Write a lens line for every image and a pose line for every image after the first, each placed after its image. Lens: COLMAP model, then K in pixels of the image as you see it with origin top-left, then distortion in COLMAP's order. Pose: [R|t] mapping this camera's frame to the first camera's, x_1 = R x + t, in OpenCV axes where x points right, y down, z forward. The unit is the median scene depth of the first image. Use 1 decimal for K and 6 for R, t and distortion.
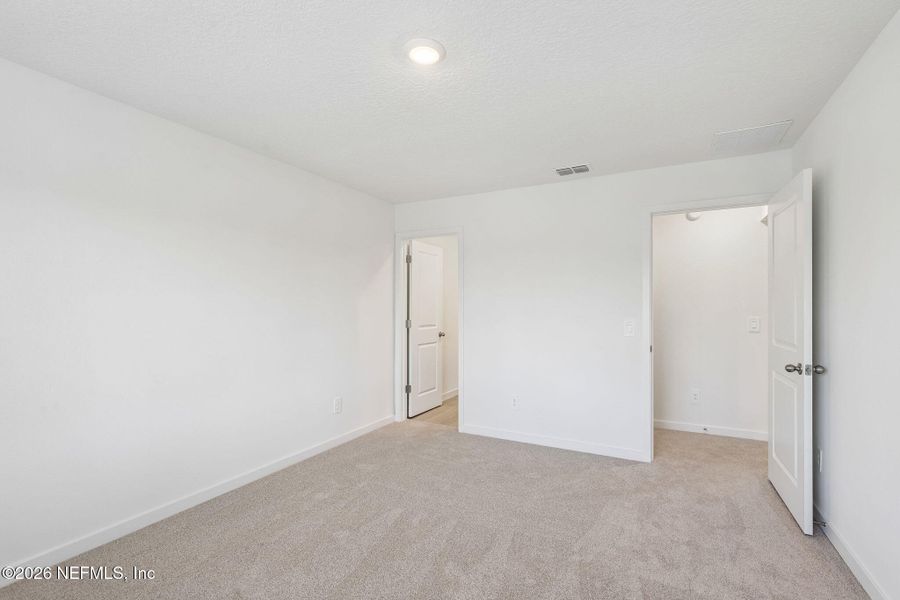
lens RADIAL K [[404.2, 0, 450.0], [0, 404.2, 300.0], [0, 0, 1]] dist [-0.000841, -0.000241]
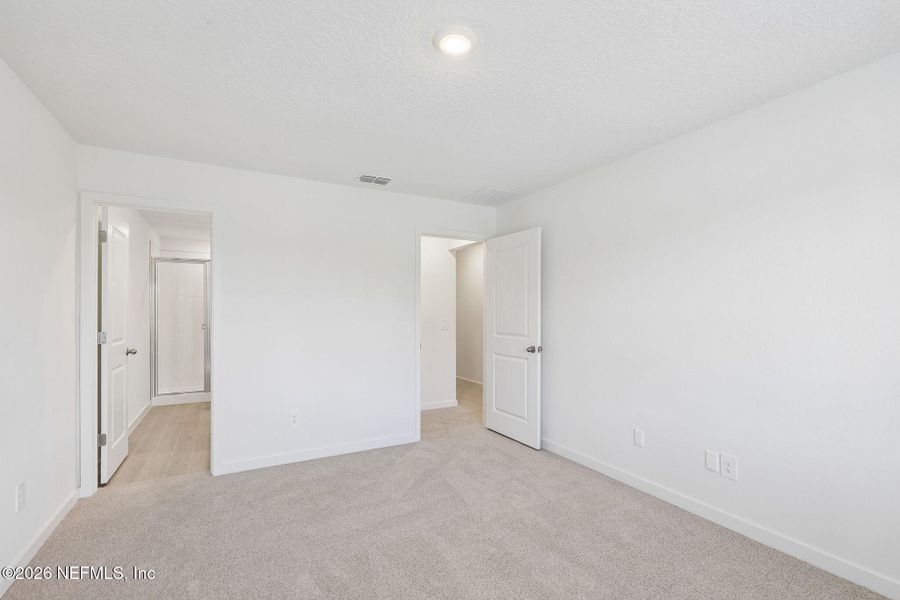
lens RADIAL K [[405.8, 0, 452.1], [0, 405.8, 305.8], [0, 0, 1]] dist [0.007959, -0.000002]
pose [[0.551902, 0.011732, 0.833826, -0.461575], [-0.012501, 0.999905, -0.005794, 0.007329], [-0.833815, -0.007226, 0.551996, 0.257087]]
